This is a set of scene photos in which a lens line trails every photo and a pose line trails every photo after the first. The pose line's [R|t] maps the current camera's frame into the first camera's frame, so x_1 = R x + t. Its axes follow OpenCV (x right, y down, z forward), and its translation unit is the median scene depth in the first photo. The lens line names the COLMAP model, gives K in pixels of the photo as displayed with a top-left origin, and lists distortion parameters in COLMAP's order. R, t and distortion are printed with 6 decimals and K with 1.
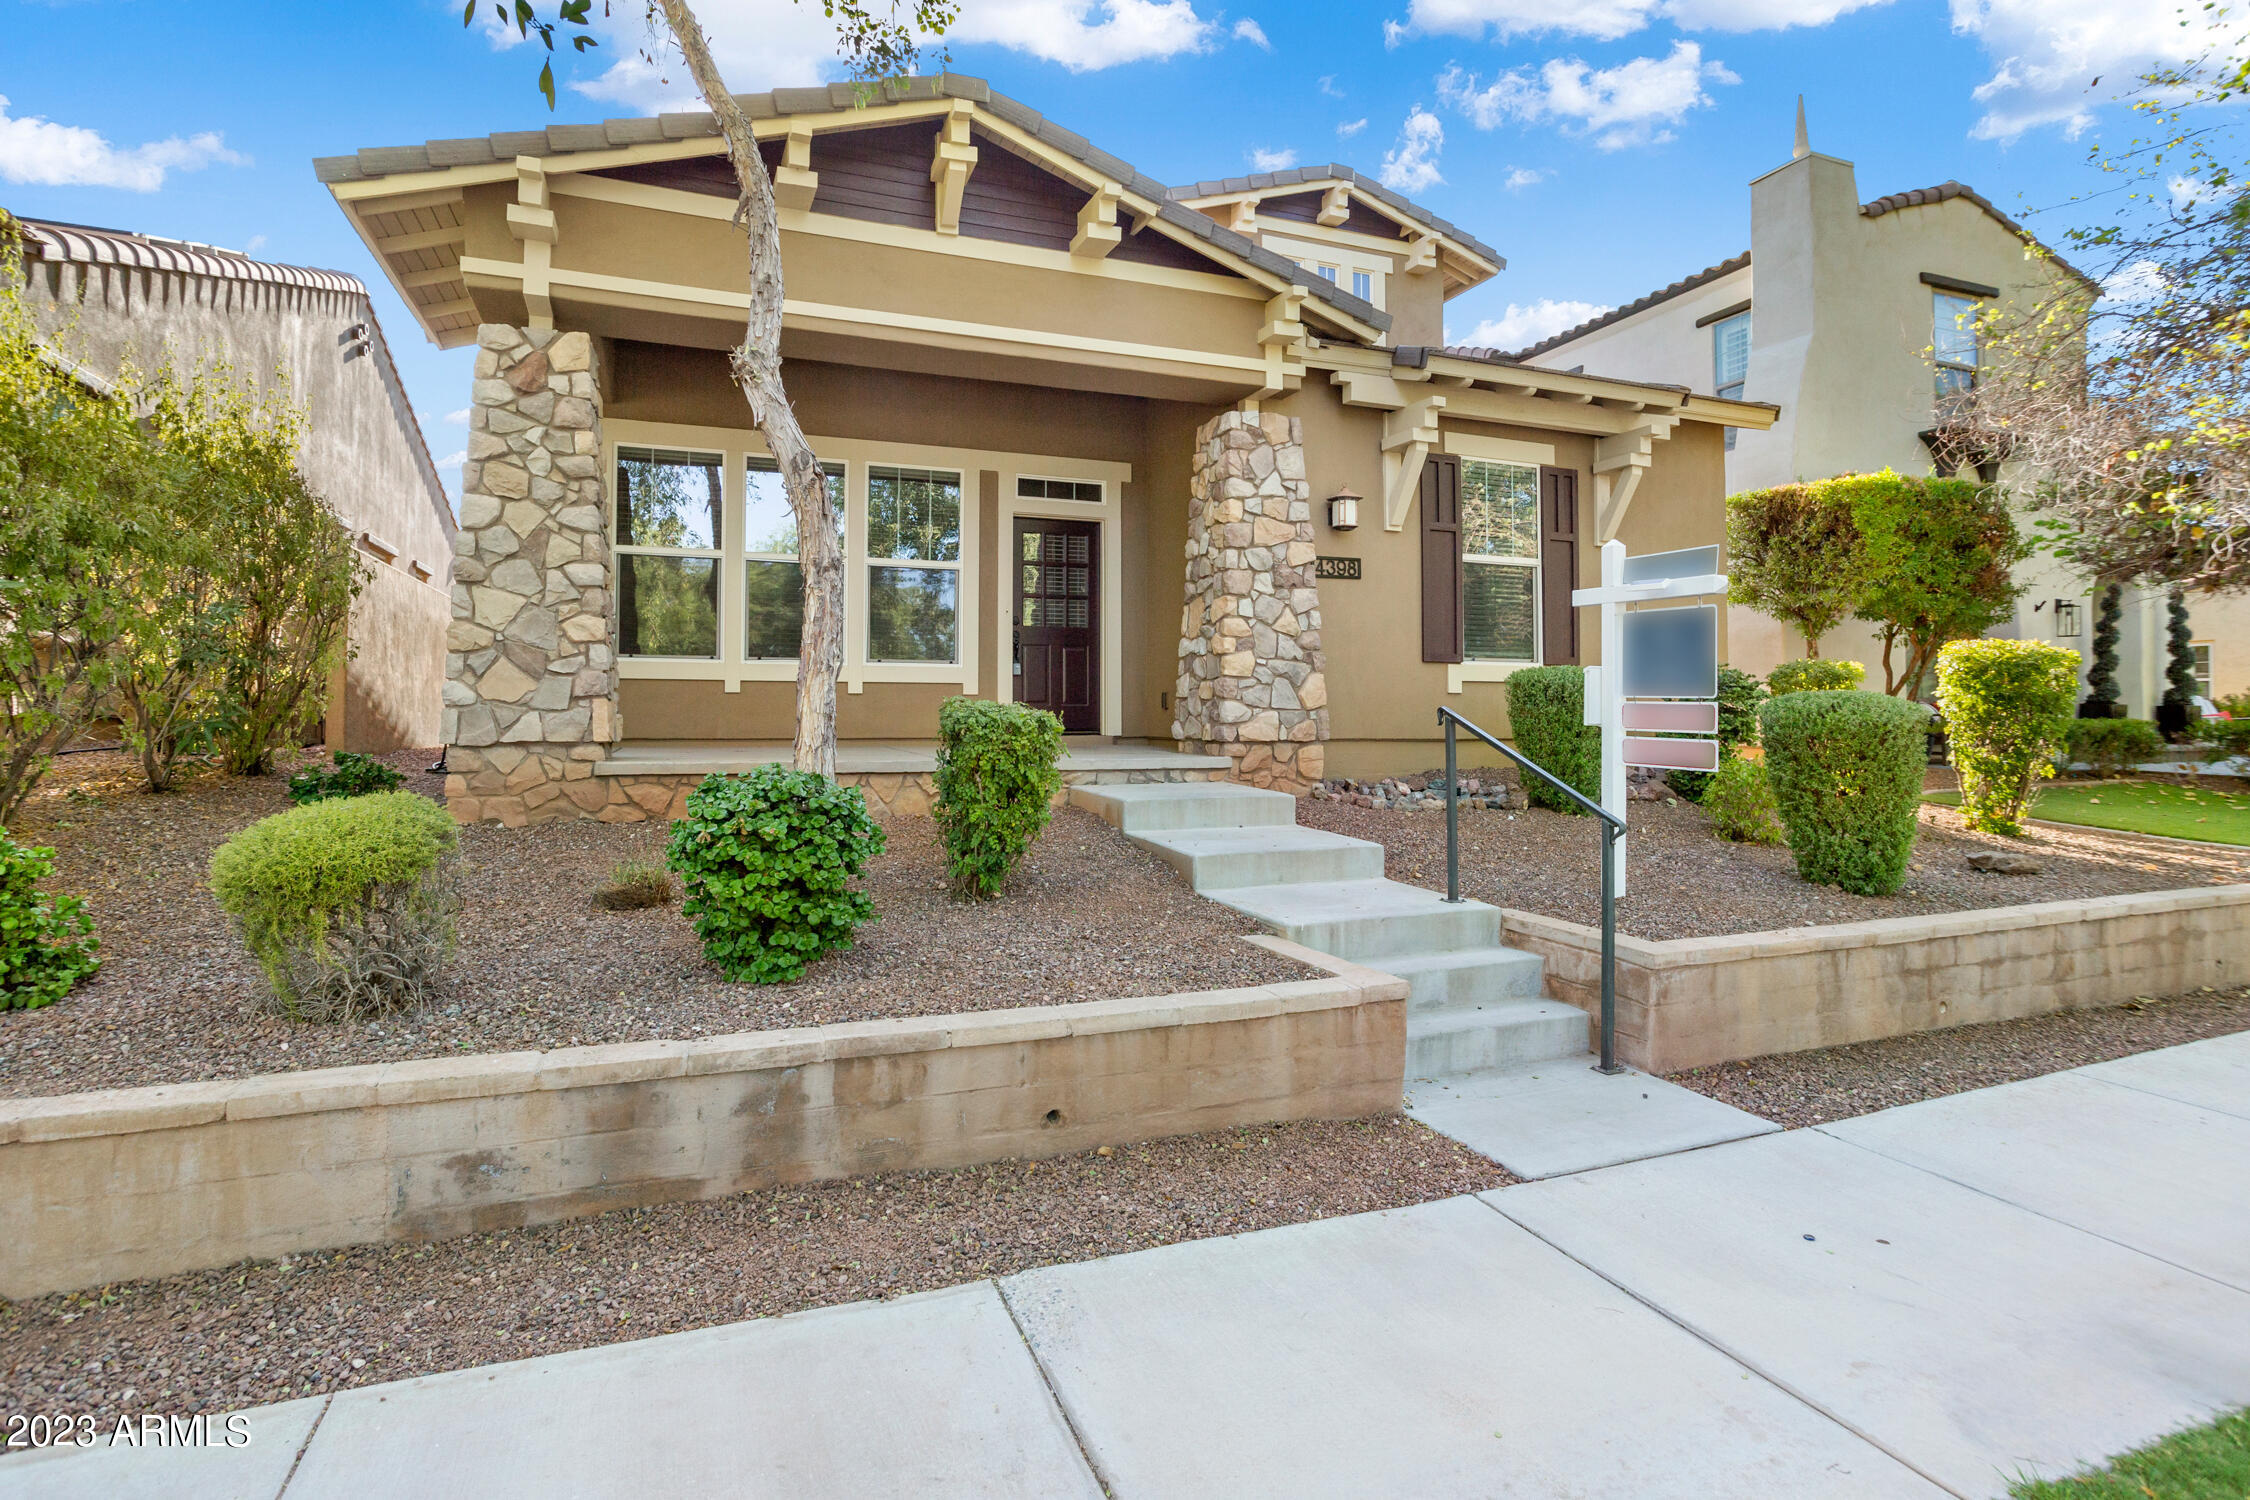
lens RADIAL K [[1101.7, 0, 1101.0], [0, 1101.7, 707.9], [0, 0, 1]] dist [-0.046320, 0.023133]
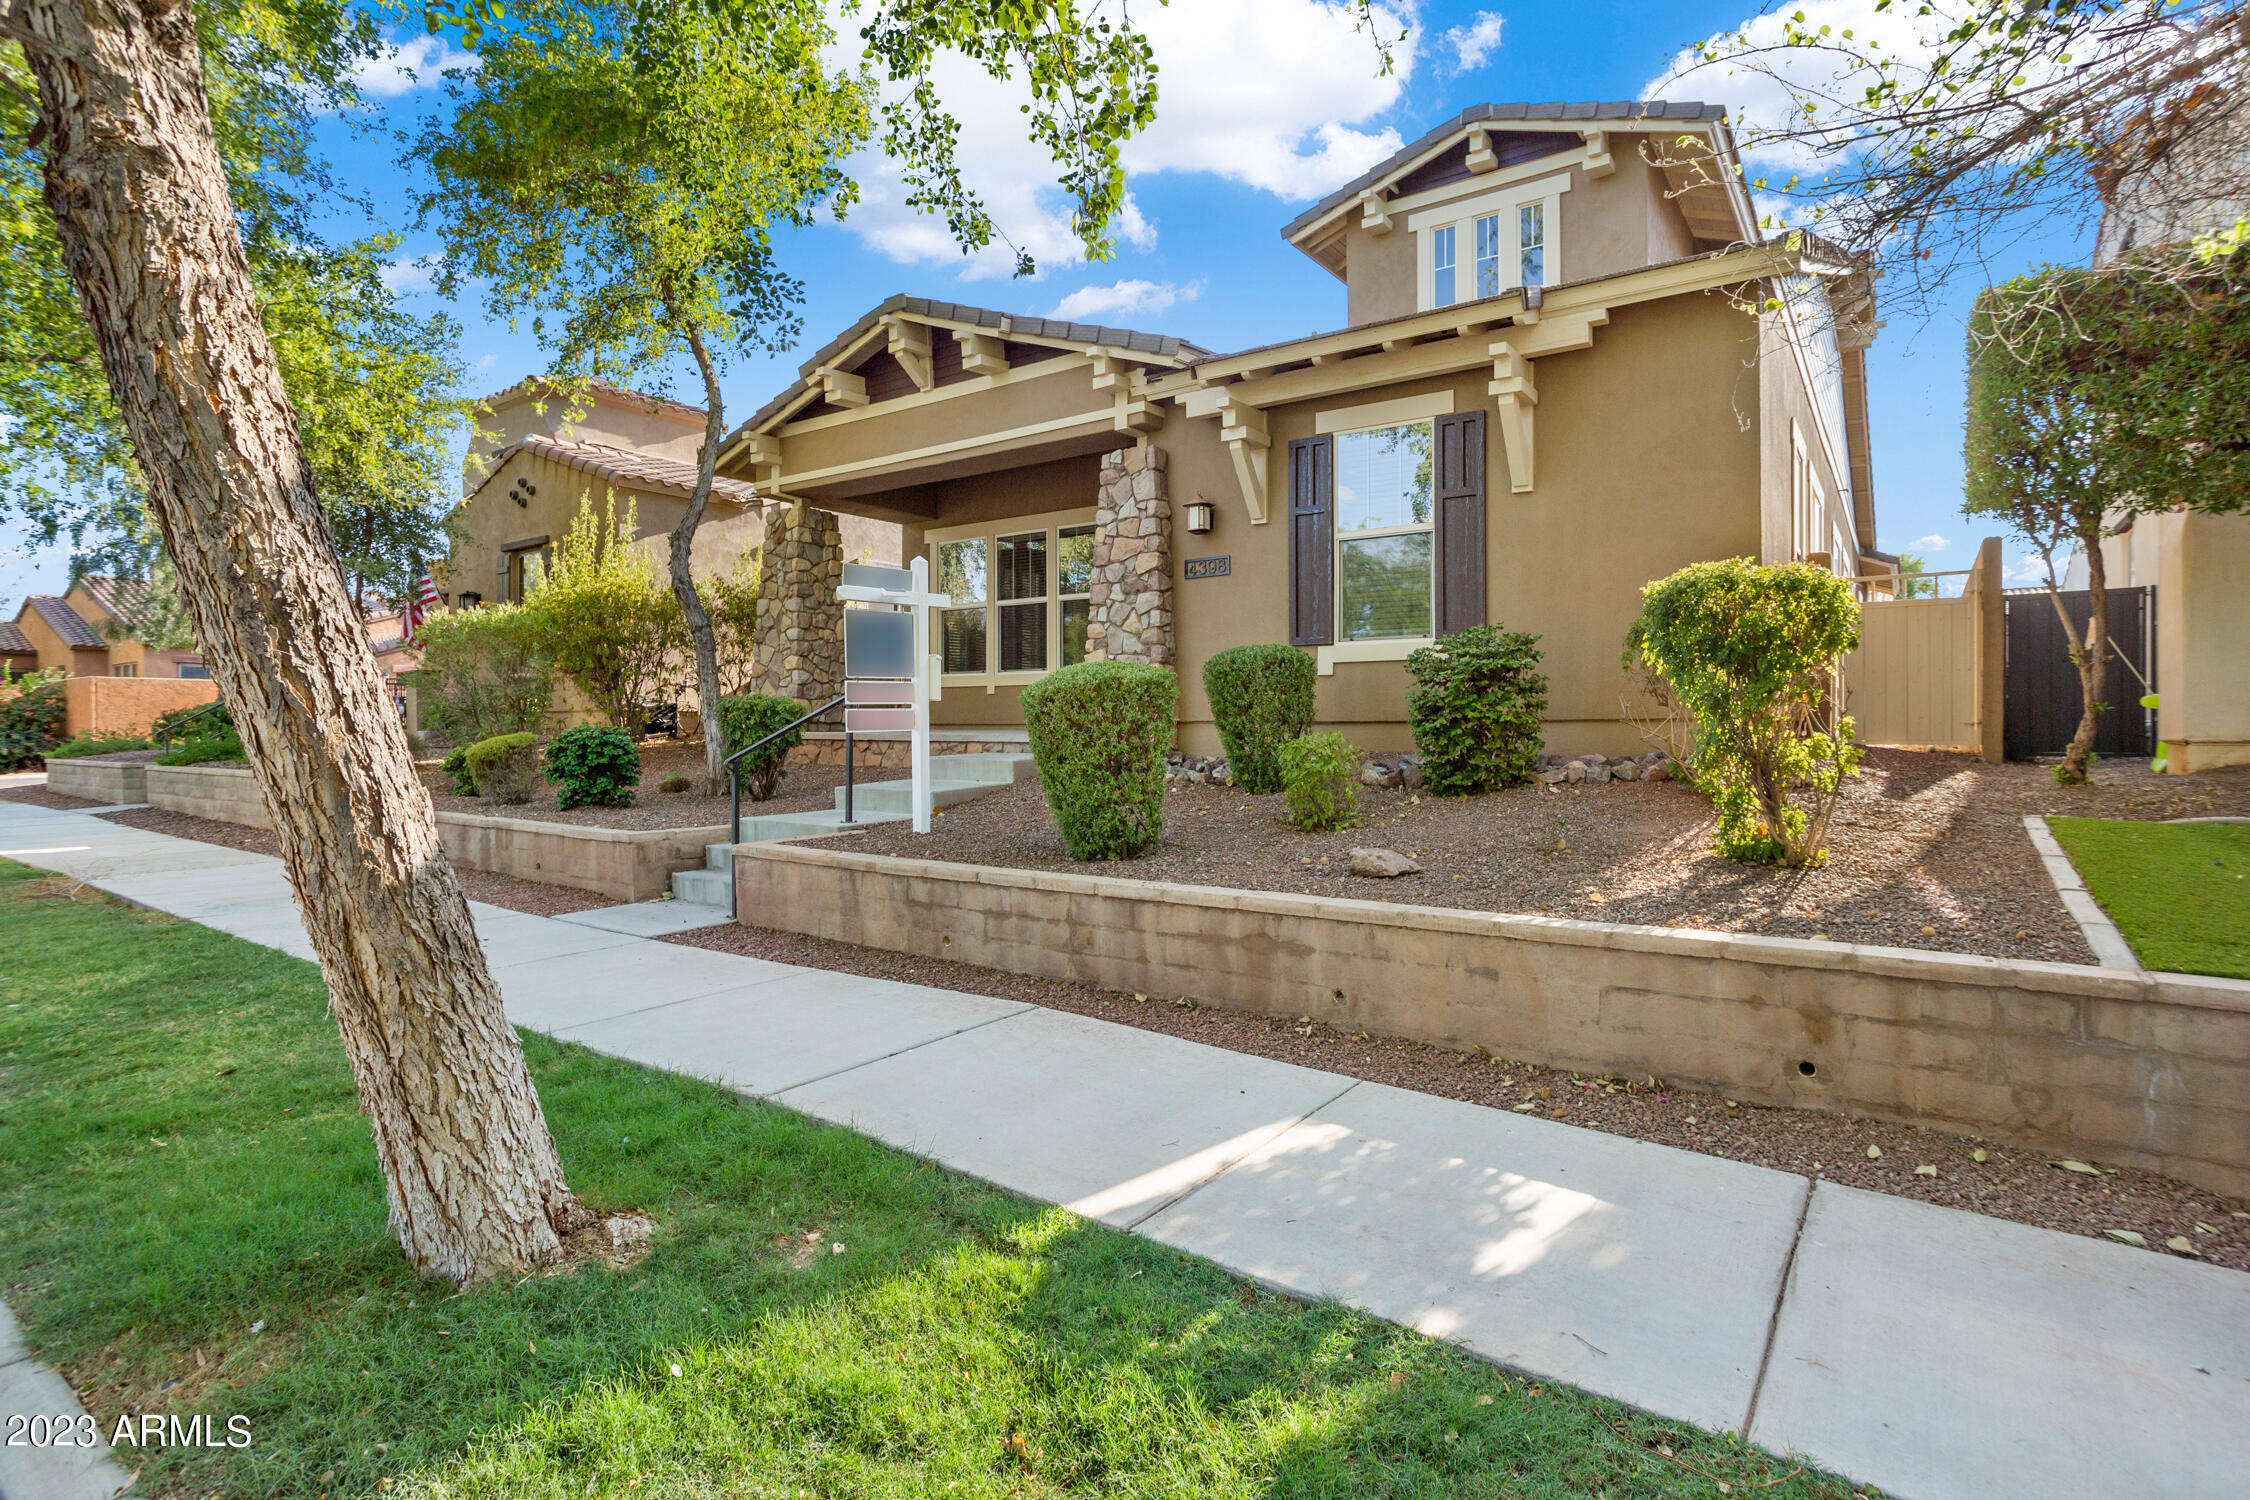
lens RADIAL K [[1101.7, 0, 1117.2], [0, 1101.7, 747.1], [0, 0, 1]] dist [-0.046320, 0.023133]
pose [[0.562848, 0.013462, -0.826451, 1.155411], [0.010987, 0.999657, 0.023766, 0.028564], [0.826488, -0.022457, 0.562507, 0.311729]]
